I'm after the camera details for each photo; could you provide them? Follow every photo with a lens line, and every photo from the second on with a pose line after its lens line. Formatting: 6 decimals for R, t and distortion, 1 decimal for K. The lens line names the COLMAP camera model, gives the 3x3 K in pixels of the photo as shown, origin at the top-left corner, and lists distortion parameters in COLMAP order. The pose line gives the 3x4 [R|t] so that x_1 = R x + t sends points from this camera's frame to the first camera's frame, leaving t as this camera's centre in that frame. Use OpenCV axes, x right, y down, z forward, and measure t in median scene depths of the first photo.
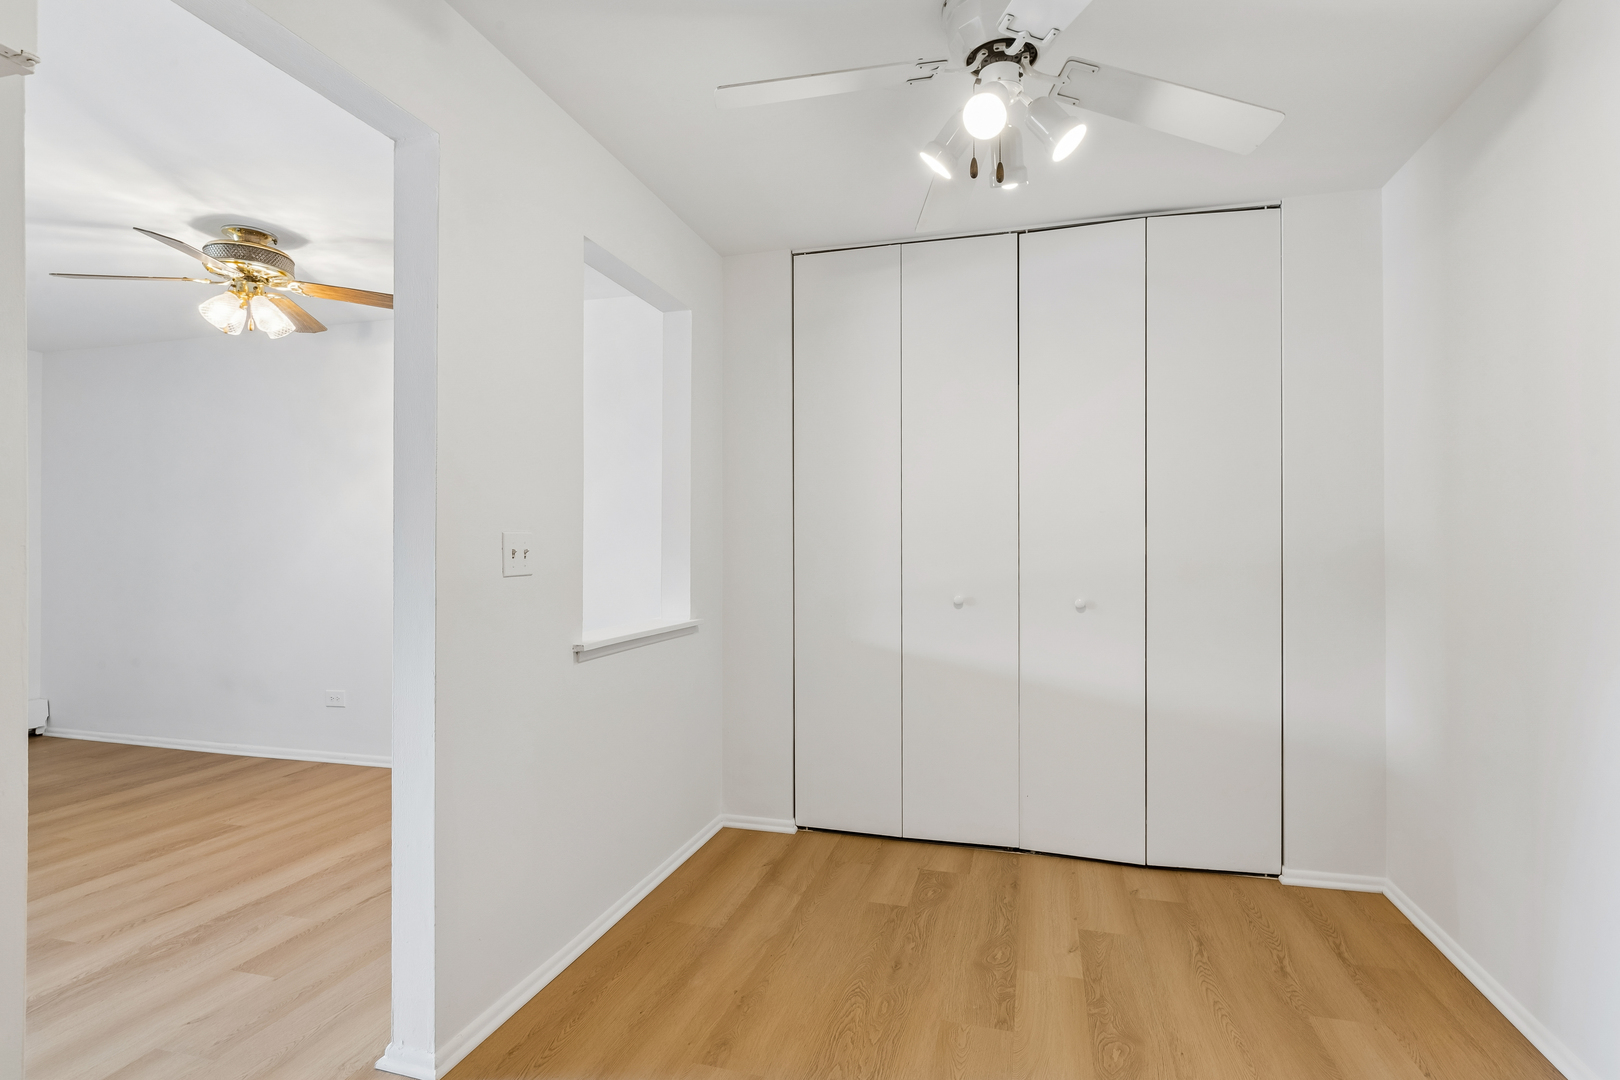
lens RADIAL K [[789.4, 0, 817.5], [0, 789.4, 544.9], [0, 0, 1]] dist [0.002893, -0.000265]
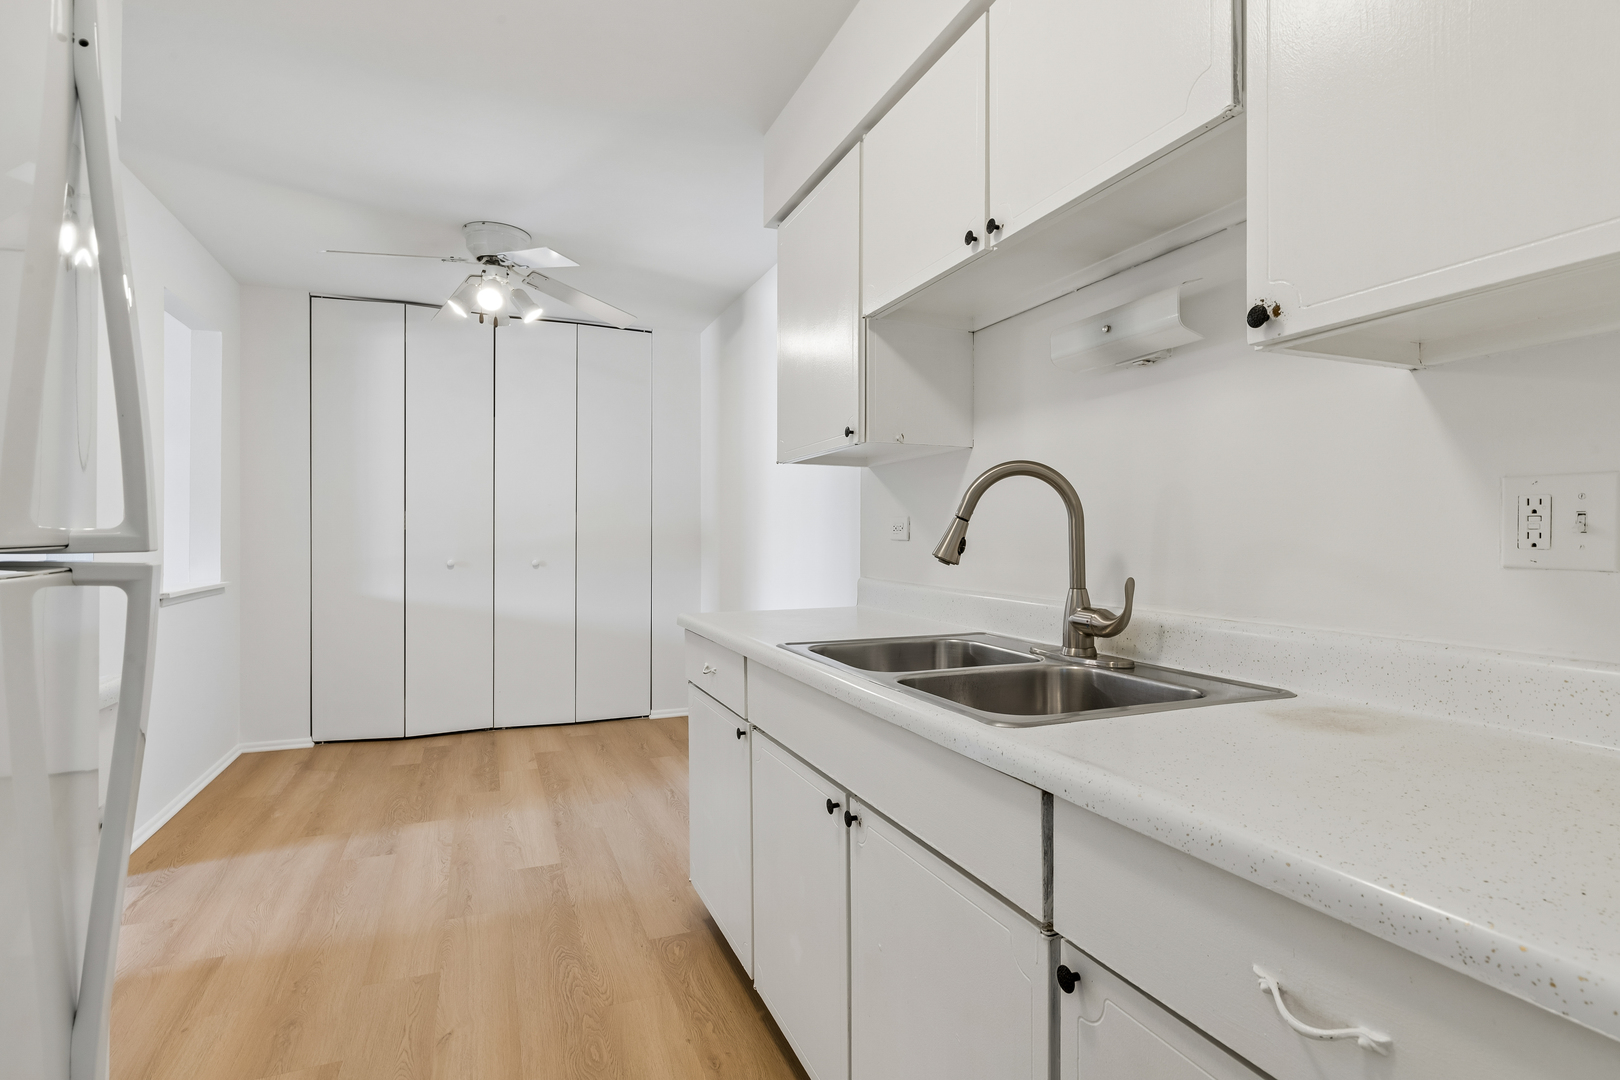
lens RADIAL K [[789.4, 0, 809.4], [0, 789.4, 537.7], [0, 0, 1]] dist [0.002893, -0.000265]
pose [[0.788675, 0.000197, 0.614810, -0.226143], [-0.004180, 0.999979, 0.005041, 0.016859], [-0.614796, -0.006545, 0.788659, -0.636309]]
